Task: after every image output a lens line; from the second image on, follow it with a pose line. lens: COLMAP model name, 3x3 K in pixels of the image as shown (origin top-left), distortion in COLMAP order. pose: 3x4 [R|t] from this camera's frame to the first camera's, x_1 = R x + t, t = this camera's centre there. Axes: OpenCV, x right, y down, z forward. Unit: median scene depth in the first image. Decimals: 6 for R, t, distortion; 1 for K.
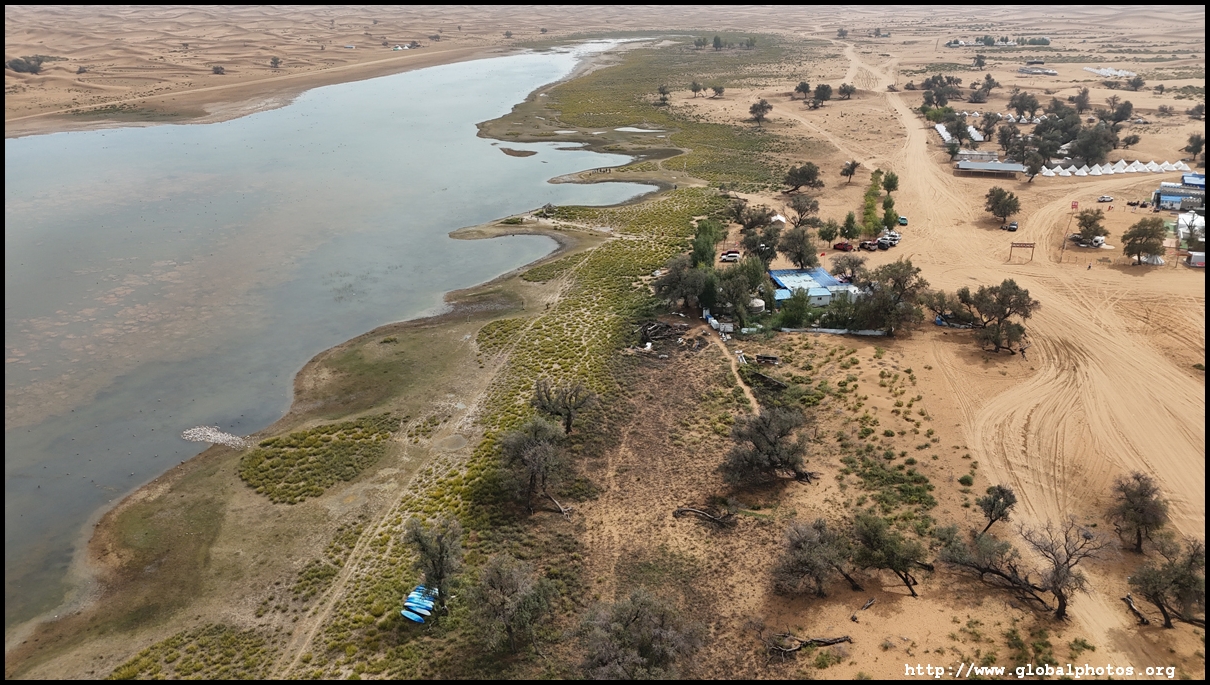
lens RADIAL K [[880.3, 0, 604.0], [0, 880.3, 342.8], [0, 0, 1]] dist [0.066144, -0.058692]
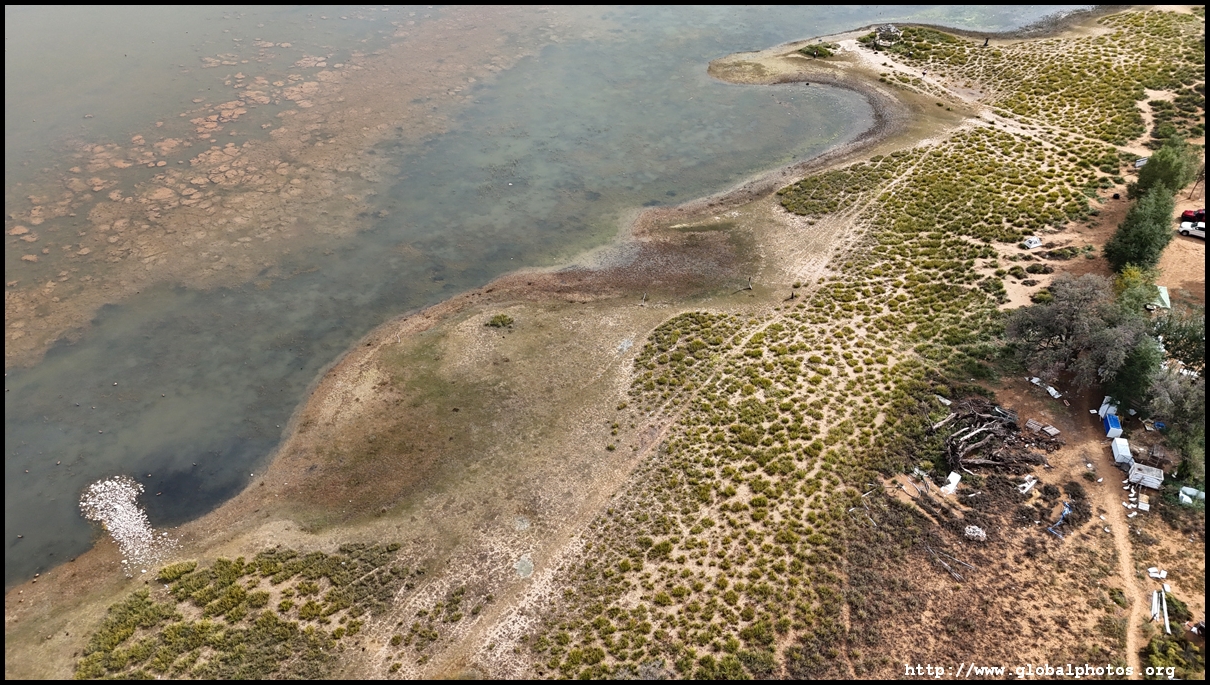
lens RADIAL K [[880.3, 0, 602.0], [0, 880.3, 342.1], [0, 0, 1]] dist [0.066144, -0.058692]
pose [[0.914832, 0.257913, -0.310748, 0.006189], [-0.150068, 0.931504, 0.331331, -0.187157], [0.374917, -0.256479, 0.890874, 0.476511]]
